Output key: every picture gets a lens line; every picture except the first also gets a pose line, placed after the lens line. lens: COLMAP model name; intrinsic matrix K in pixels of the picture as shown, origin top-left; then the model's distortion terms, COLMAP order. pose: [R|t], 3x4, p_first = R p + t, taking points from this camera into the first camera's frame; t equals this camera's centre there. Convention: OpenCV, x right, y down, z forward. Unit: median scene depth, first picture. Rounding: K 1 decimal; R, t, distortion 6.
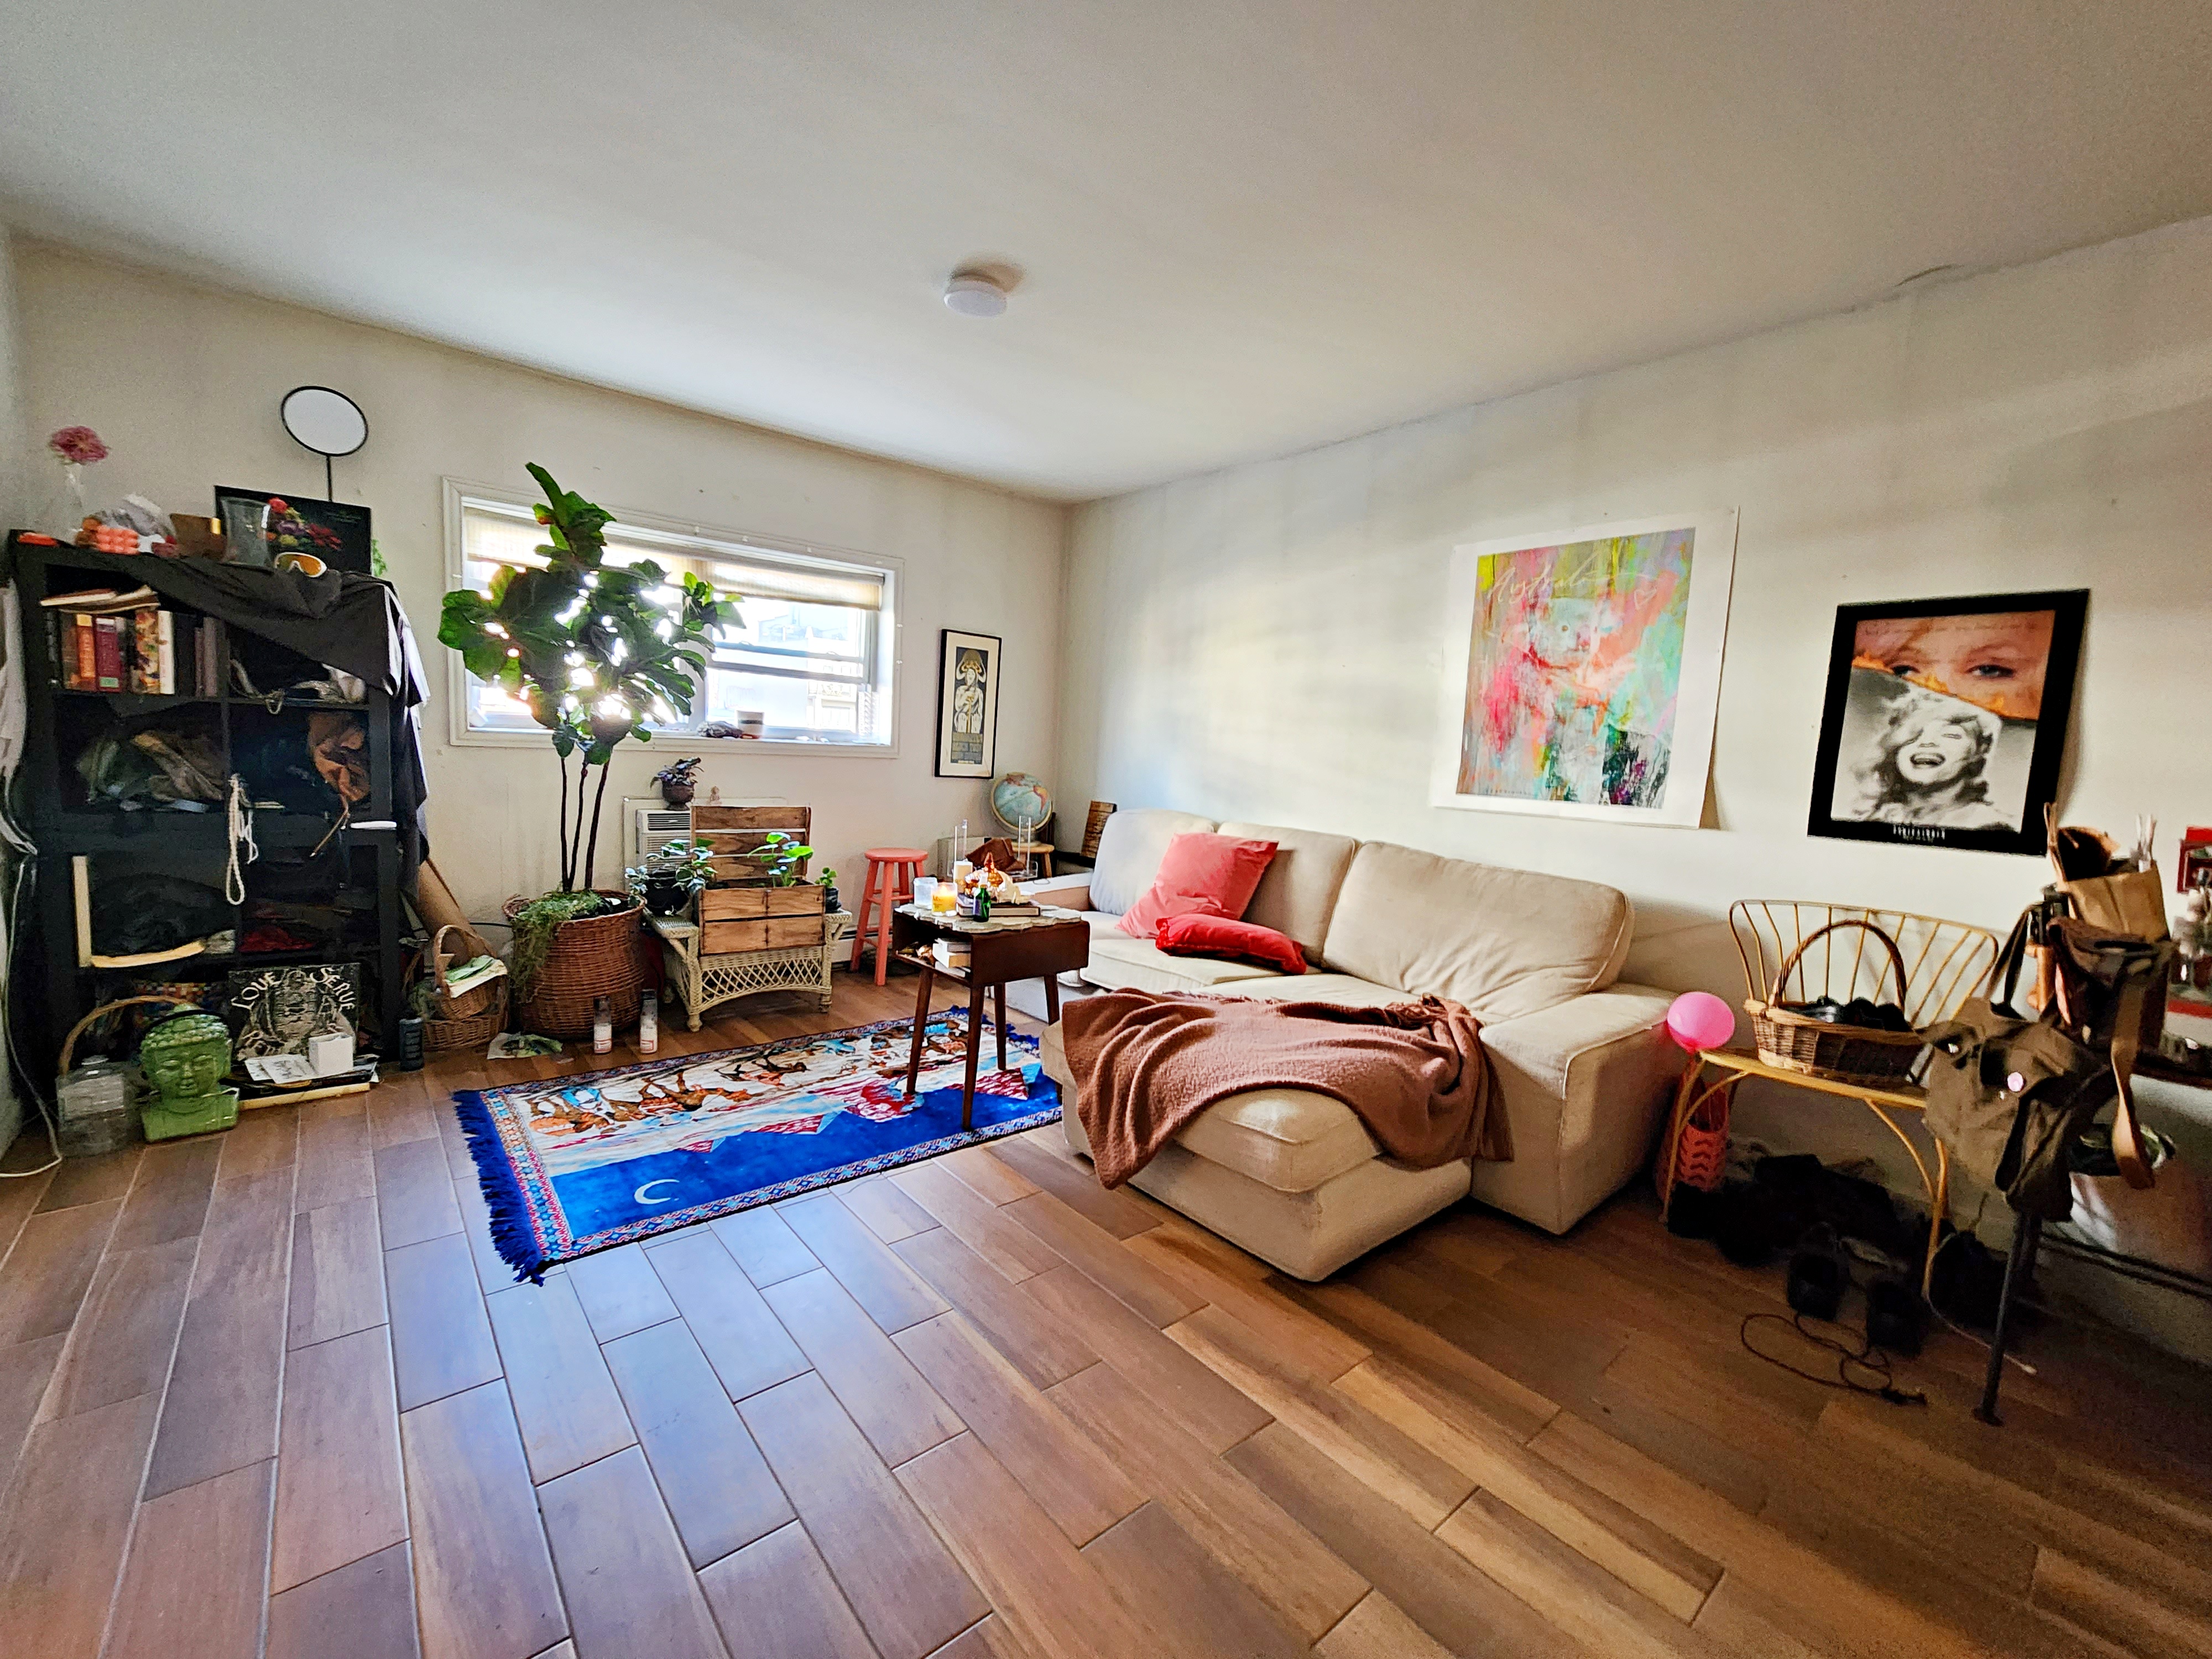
lens RADIAL K [[903.0, 0, 1104.0], [0, 903.0, 831.0], [0, 0, 1]] dist [-0.002402, -0.002037]
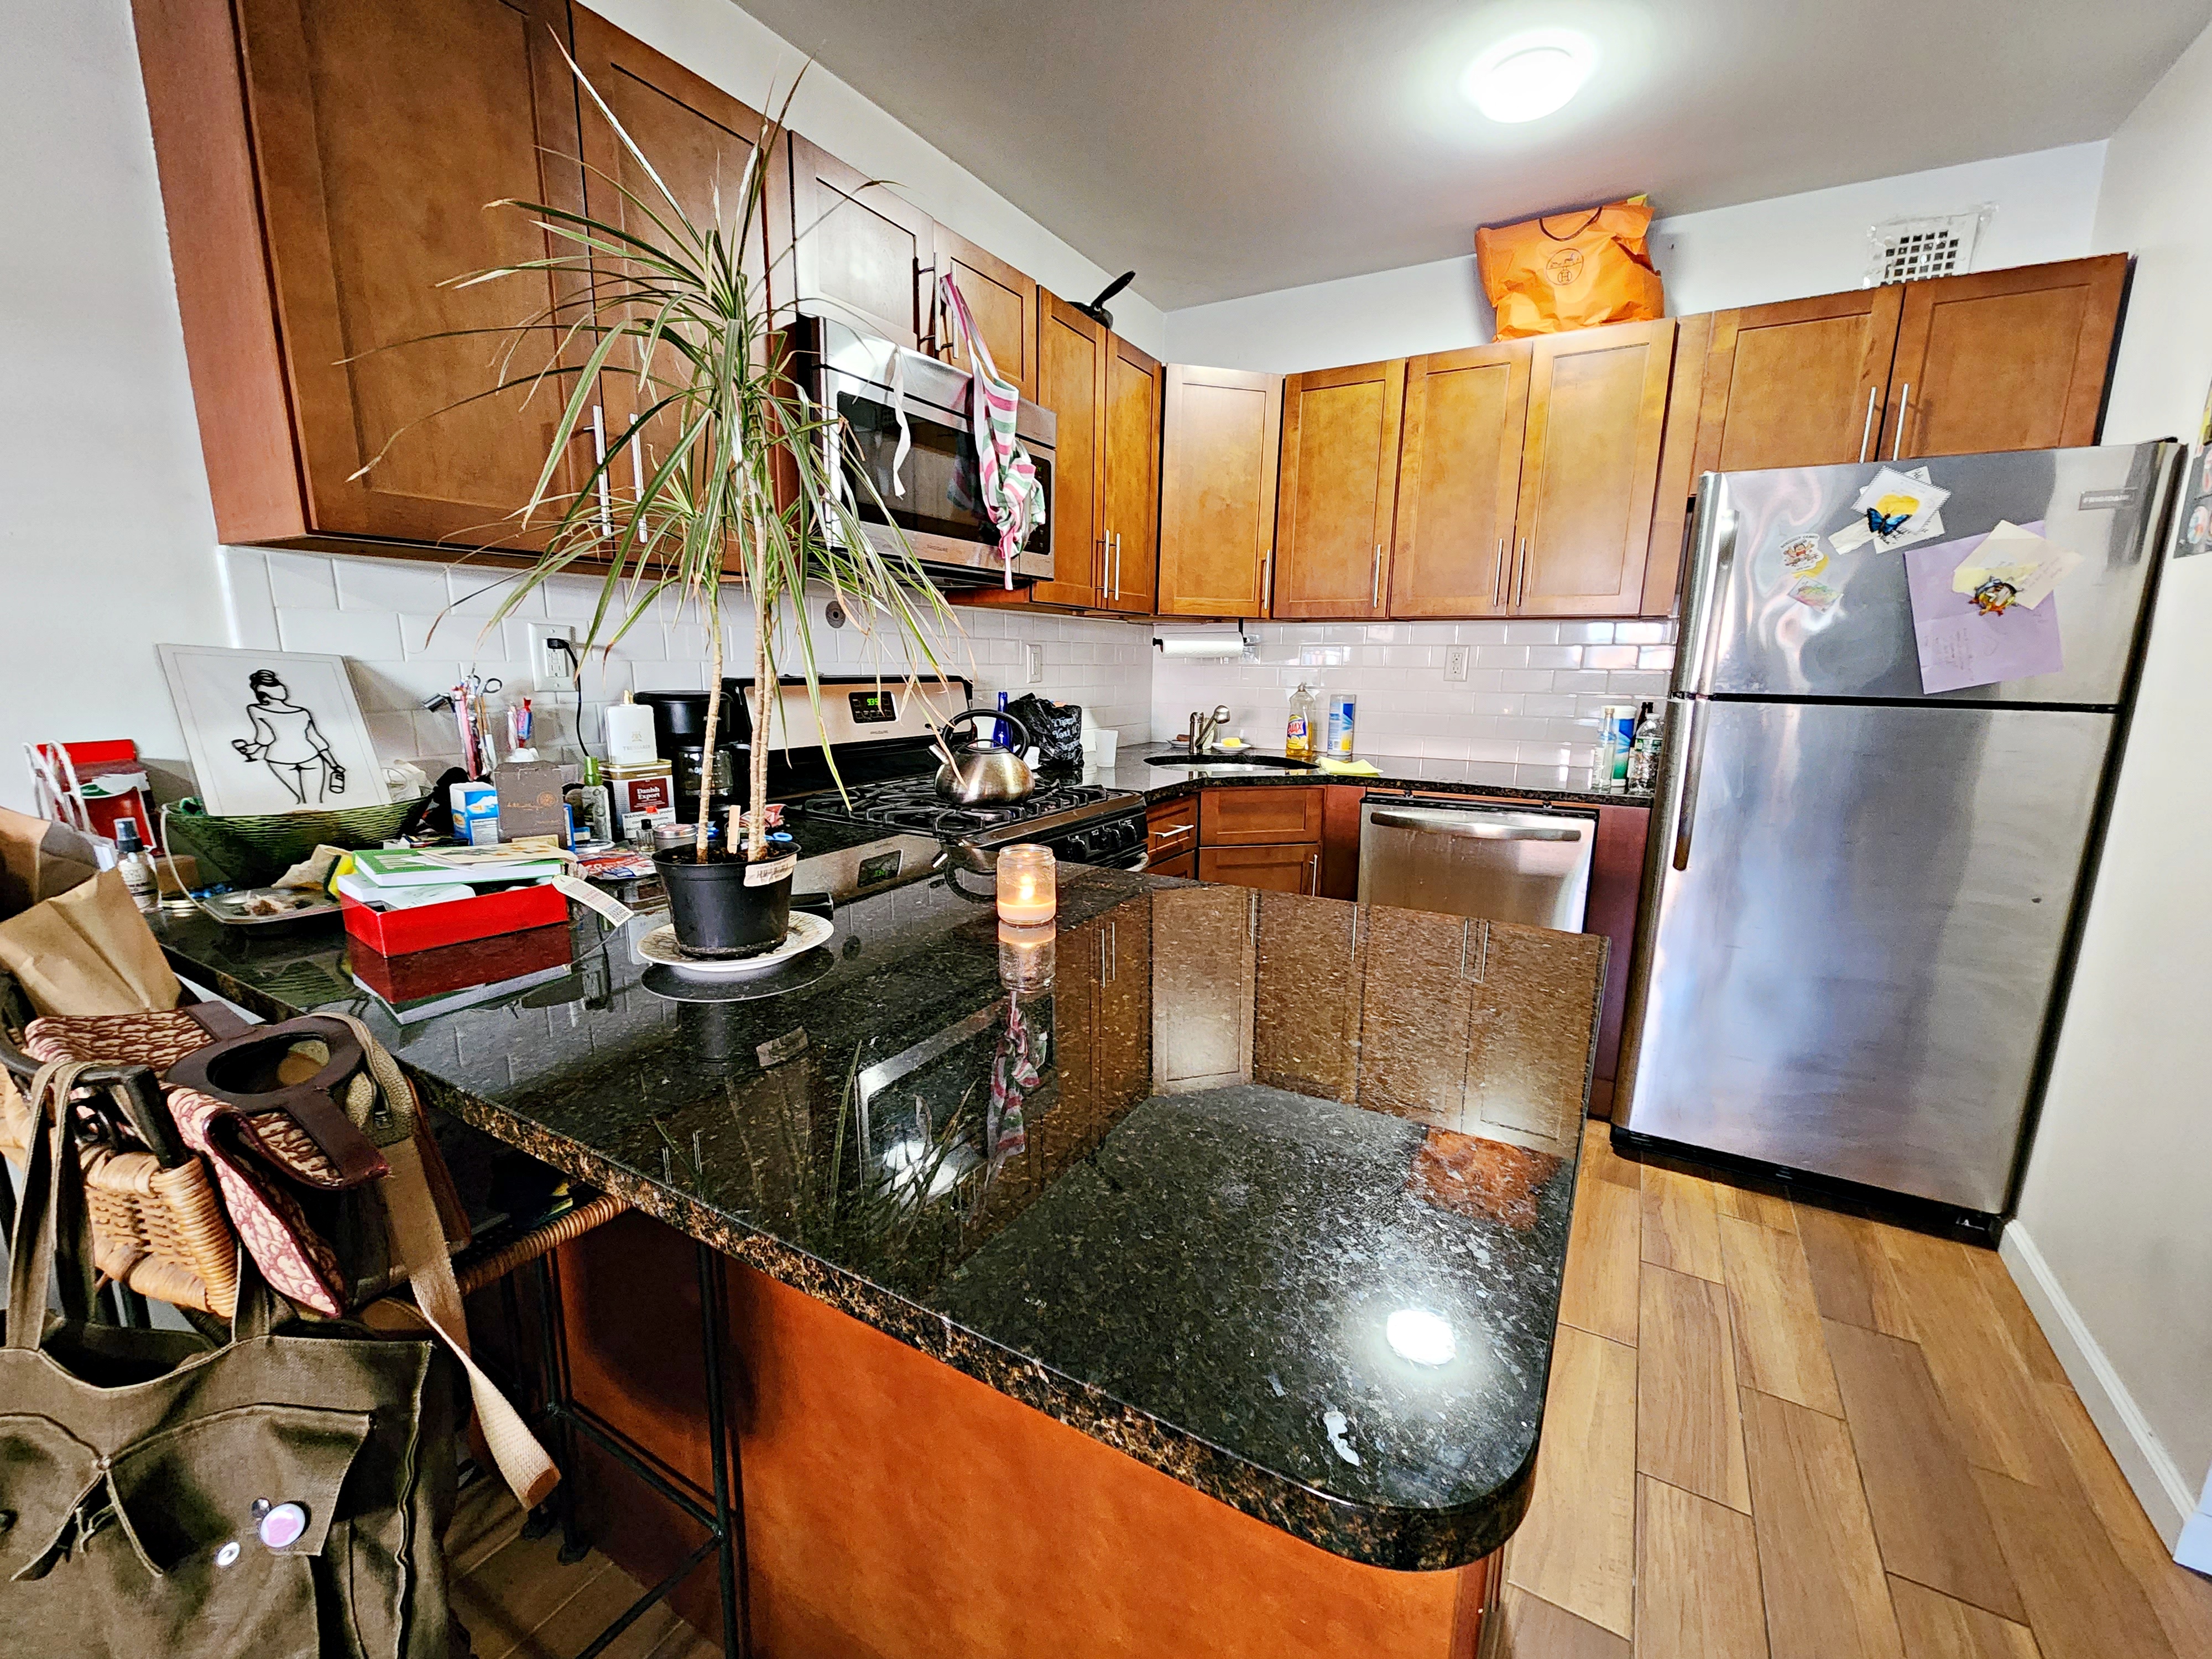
lens RADIAL K [[903.0, 0, 1109.4], [0, 903.0, 832.6], [0, 0, 1]] dist [-0.002402, -0.002037]
pose [[-0.332238, -0.229576, 0.914829, 0.636981], [0.068431, 0.961502, 0.266140, -0.076430], [-0.940710, 0.151025, -0.303738, 0.759817]]
